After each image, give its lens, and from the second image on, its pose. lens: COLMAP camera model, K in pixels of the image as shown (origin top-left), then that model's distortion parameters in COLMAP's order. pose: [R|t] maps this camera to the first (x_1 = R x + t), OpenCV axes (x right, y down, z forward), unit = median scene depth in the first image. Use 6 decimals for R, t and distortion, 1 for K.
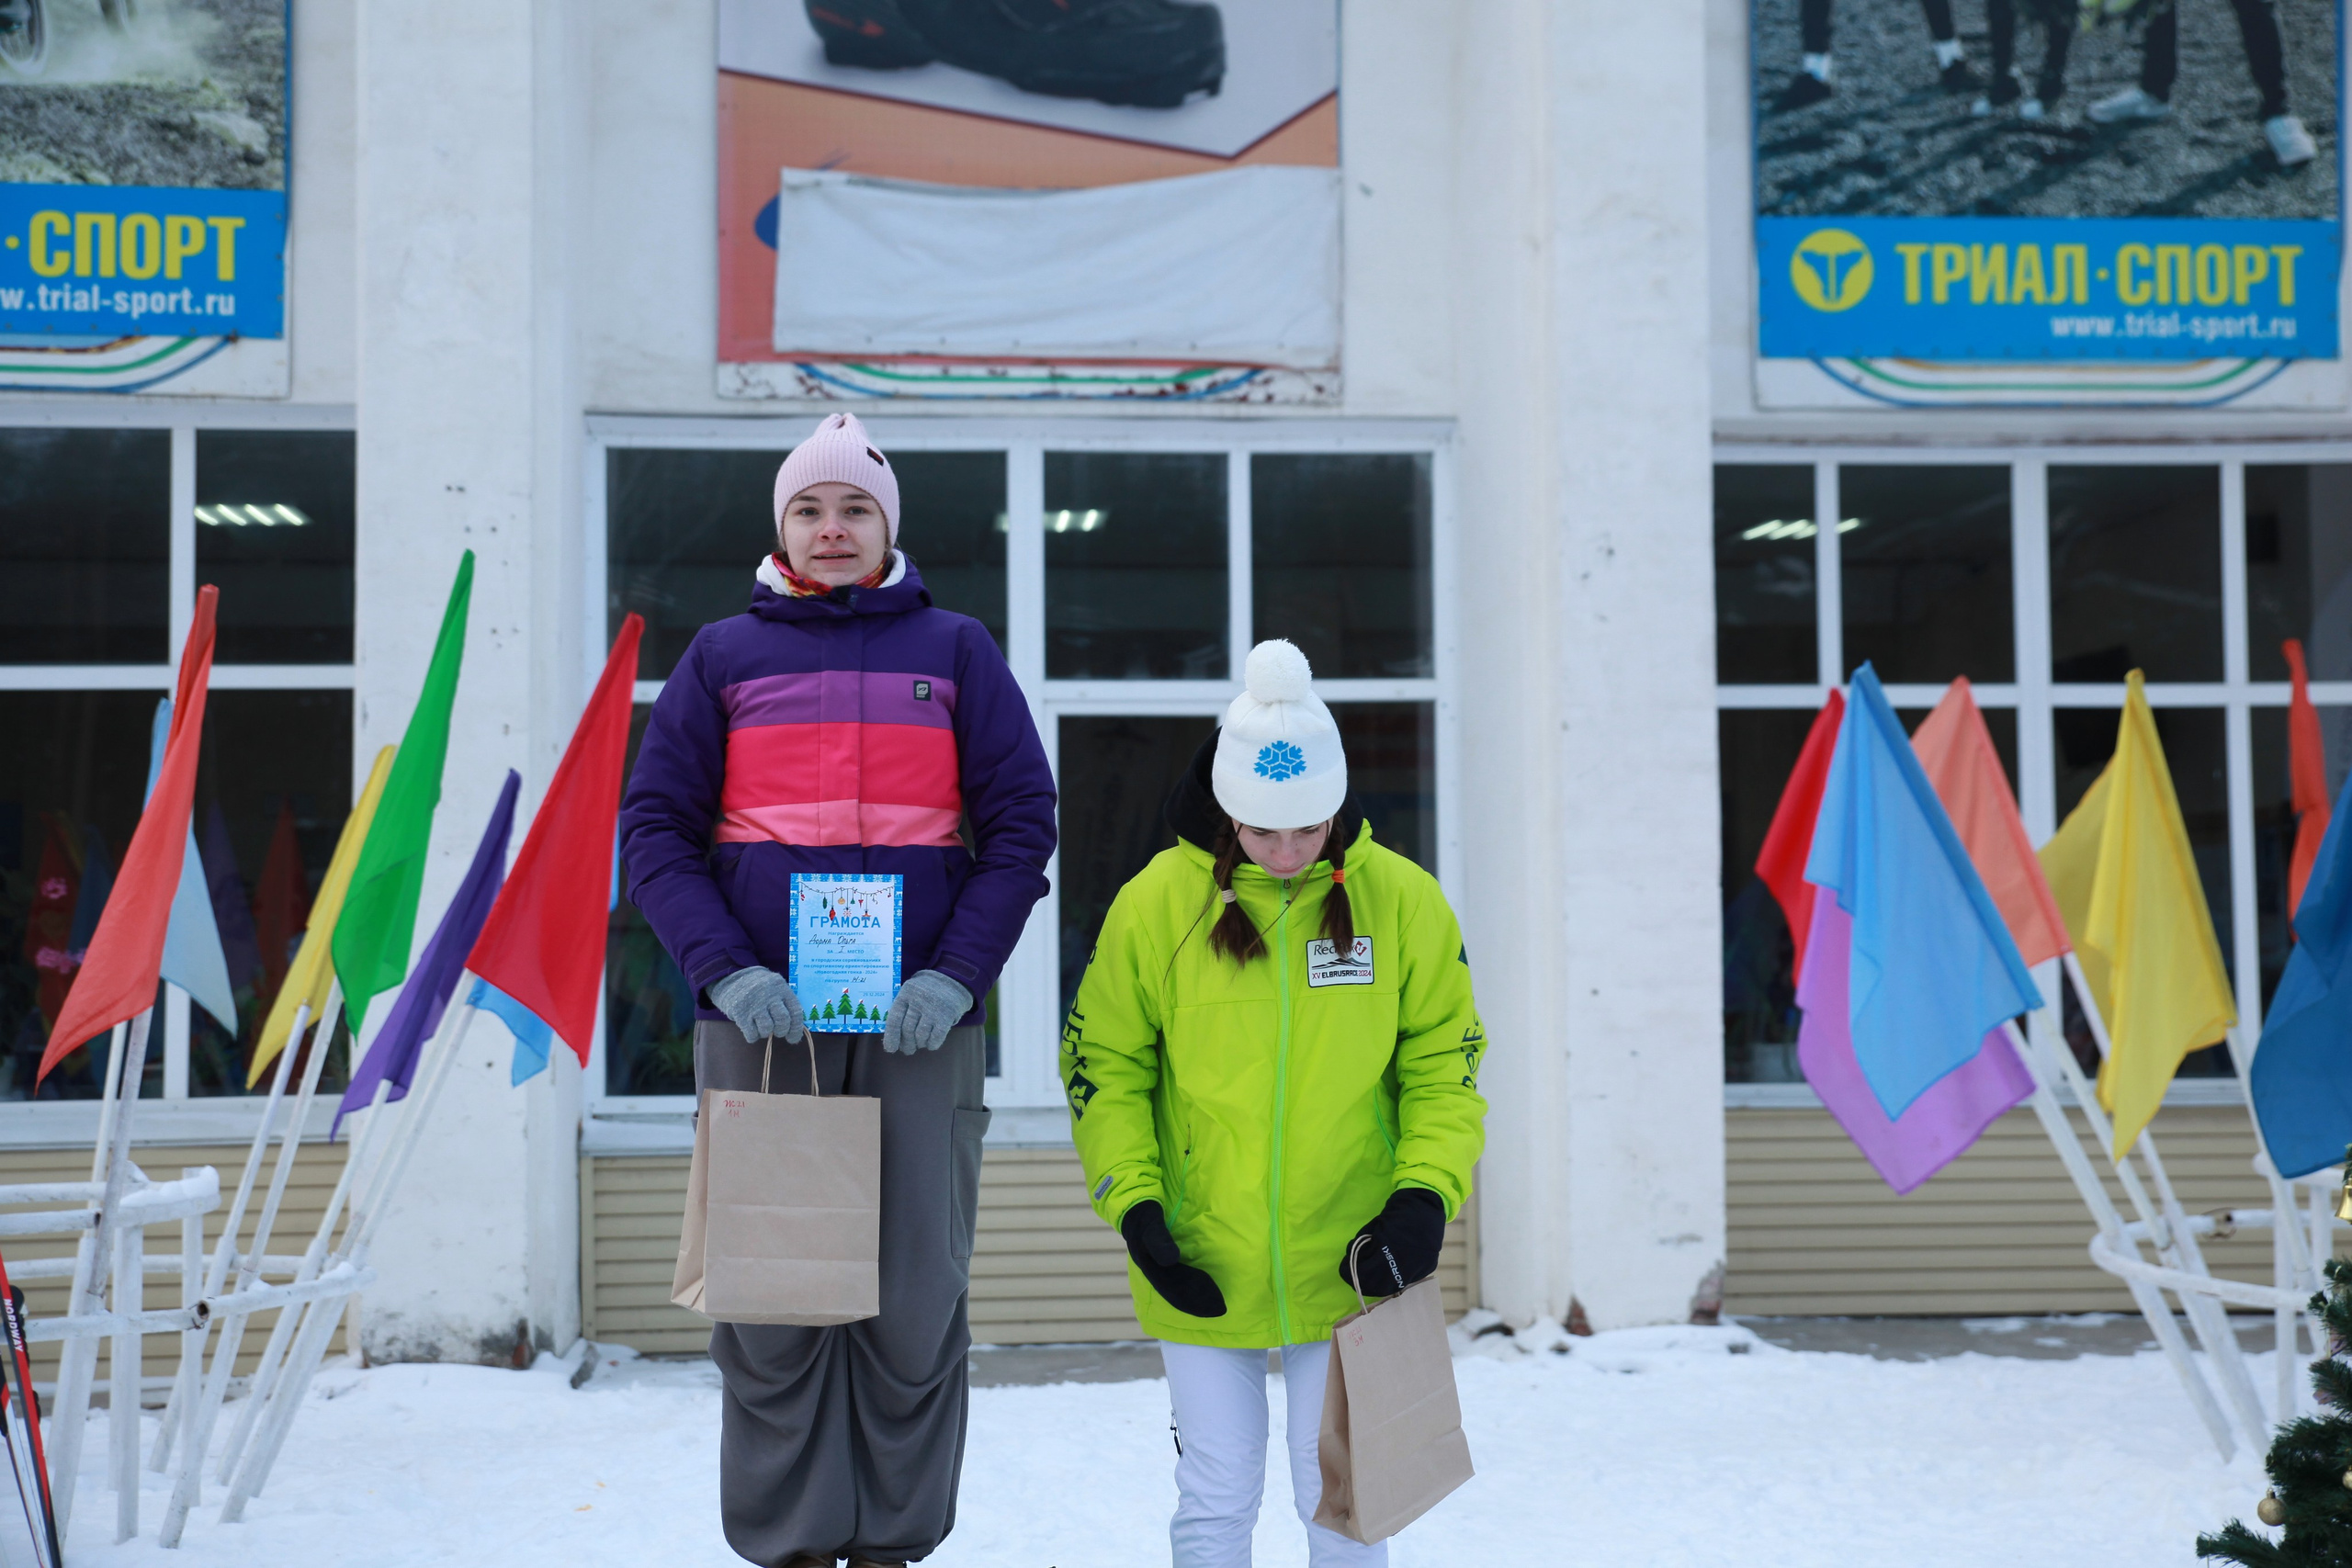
lens RADIAL K [[3075.0, 0, 1150.7], [0, 3075.0, 773.5], [0, 0, 1]] dist [0.076509, 0.000000]
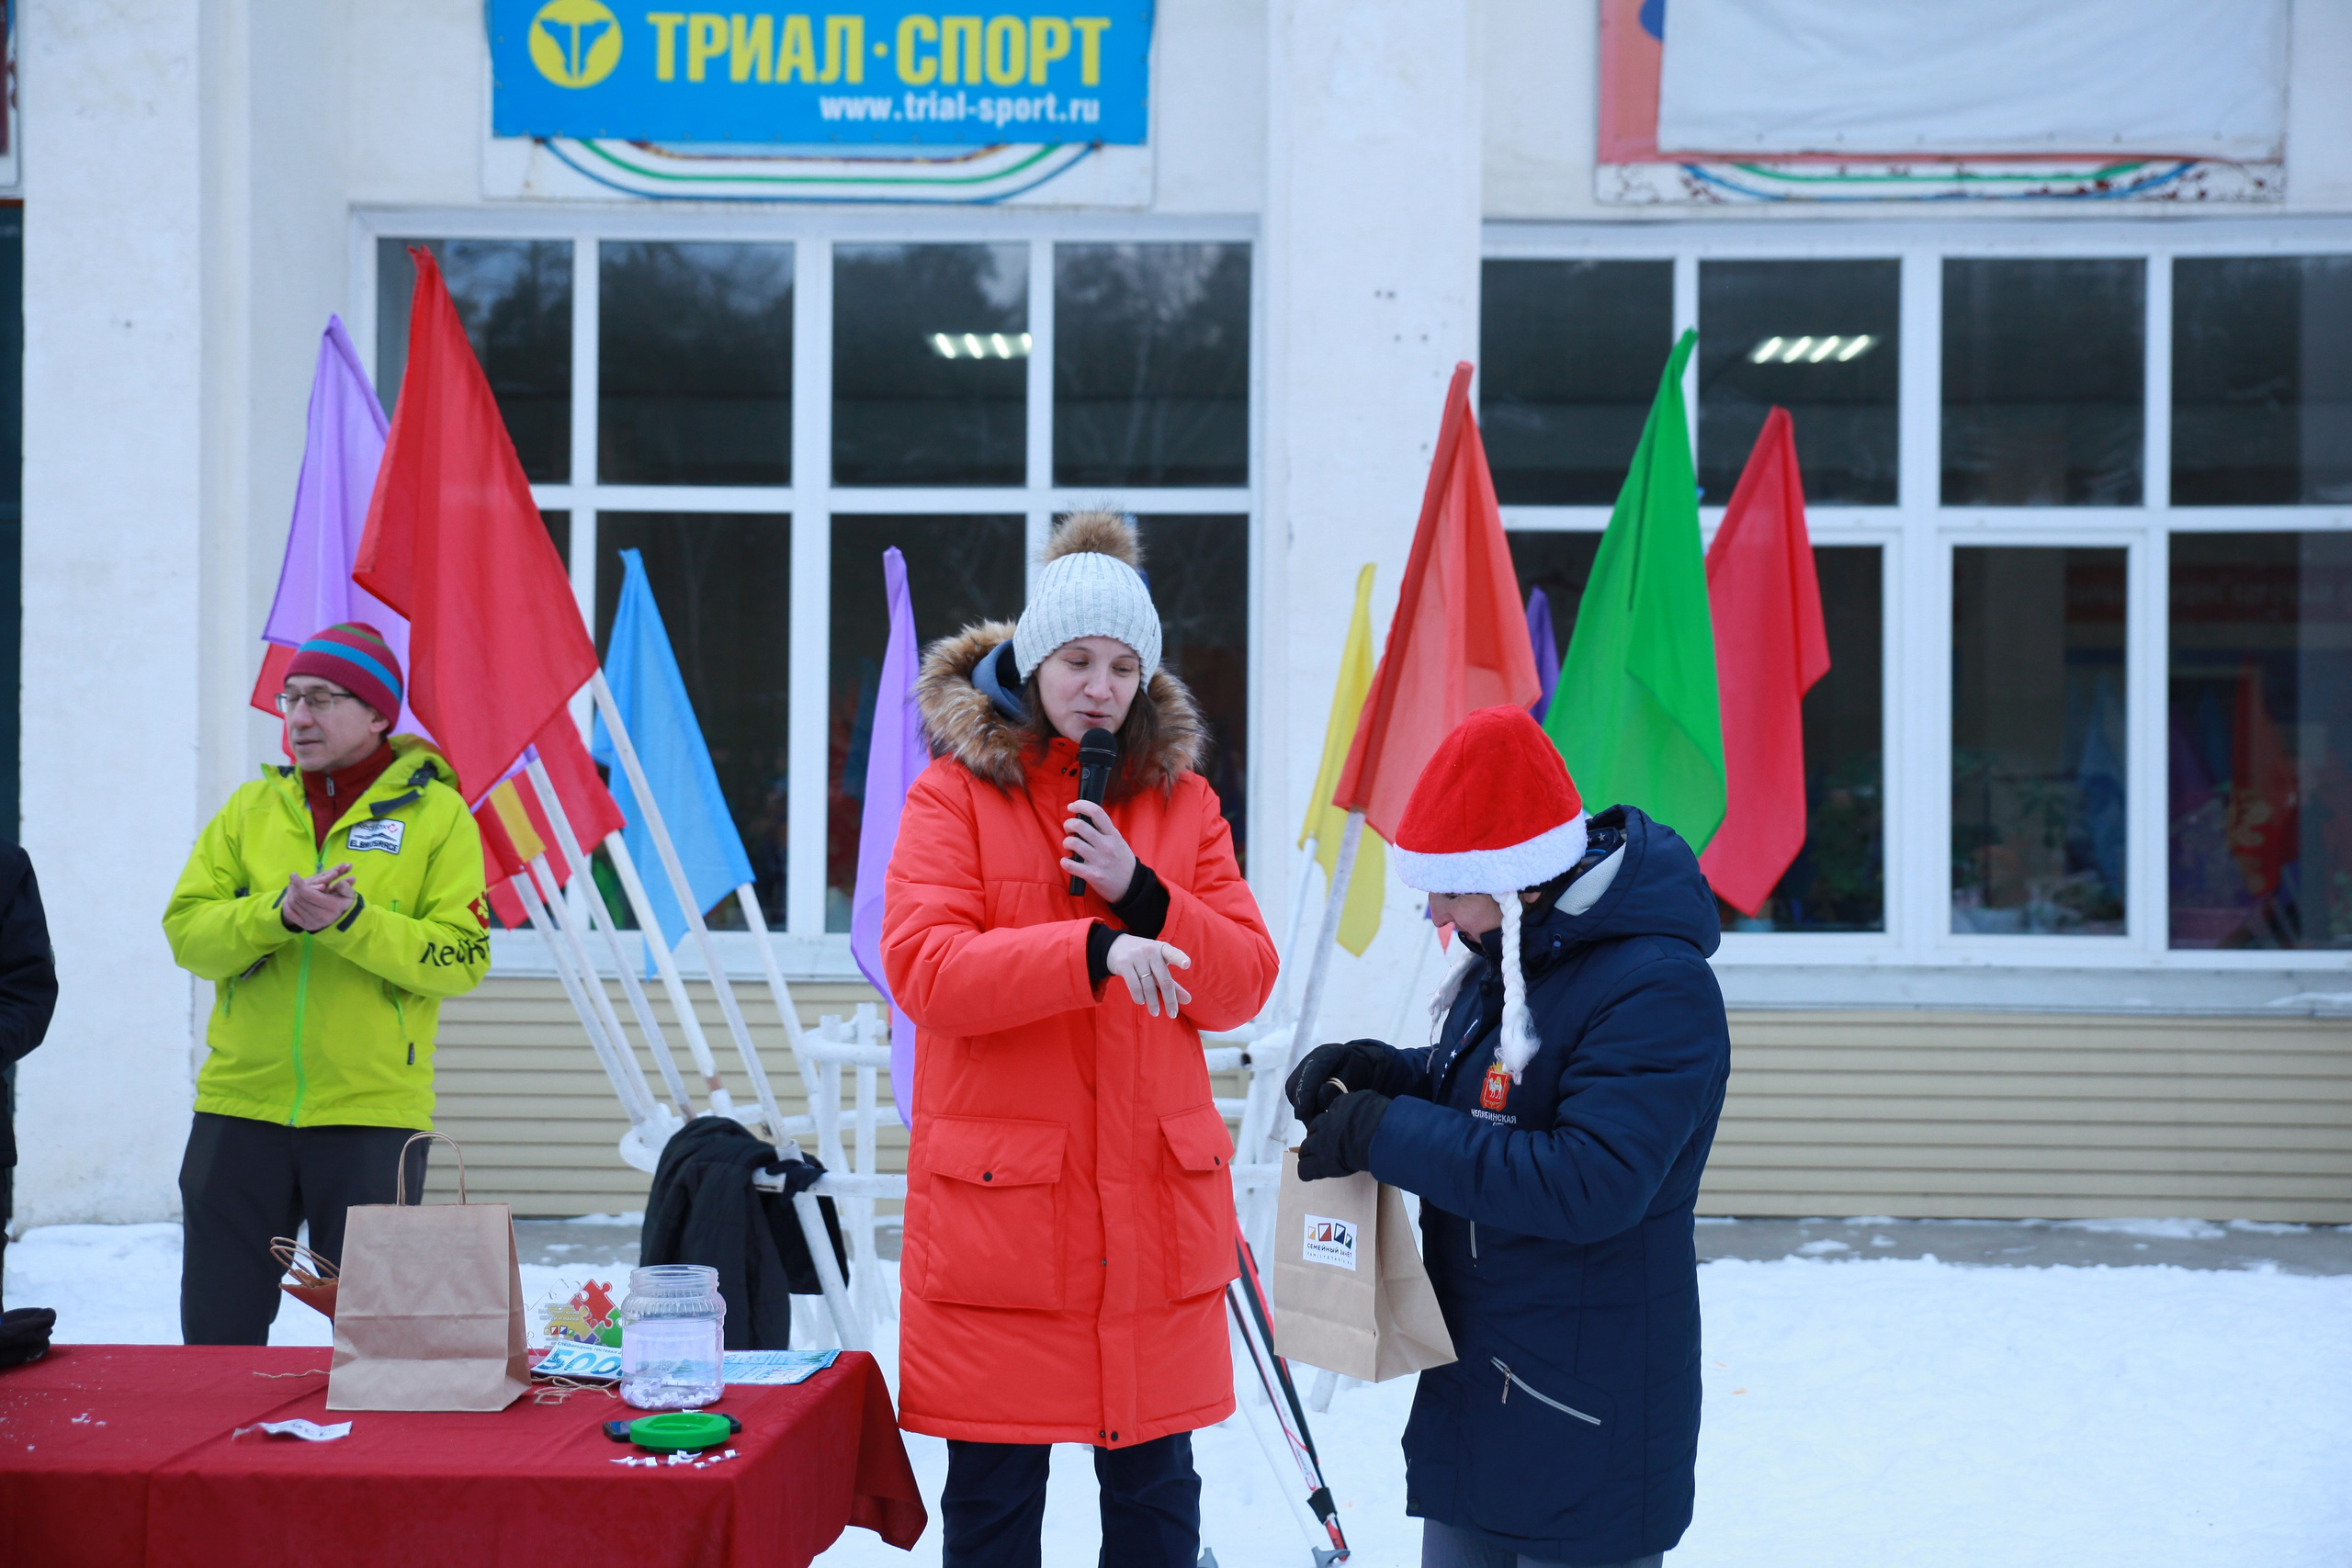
lens RADIAL K [[3012.5, 0, 1186.4], [0, 3012.5, 760.7], [0, 0, 1]] dist [0.080299, 0.000000]
pose [[0.992906, 0.012808, -0.118214, -0.155077], [-0.008038, 0.999137, 0.040739, 0.011204], [0.118634, -0.039500, 0.992152, 0.067578]]
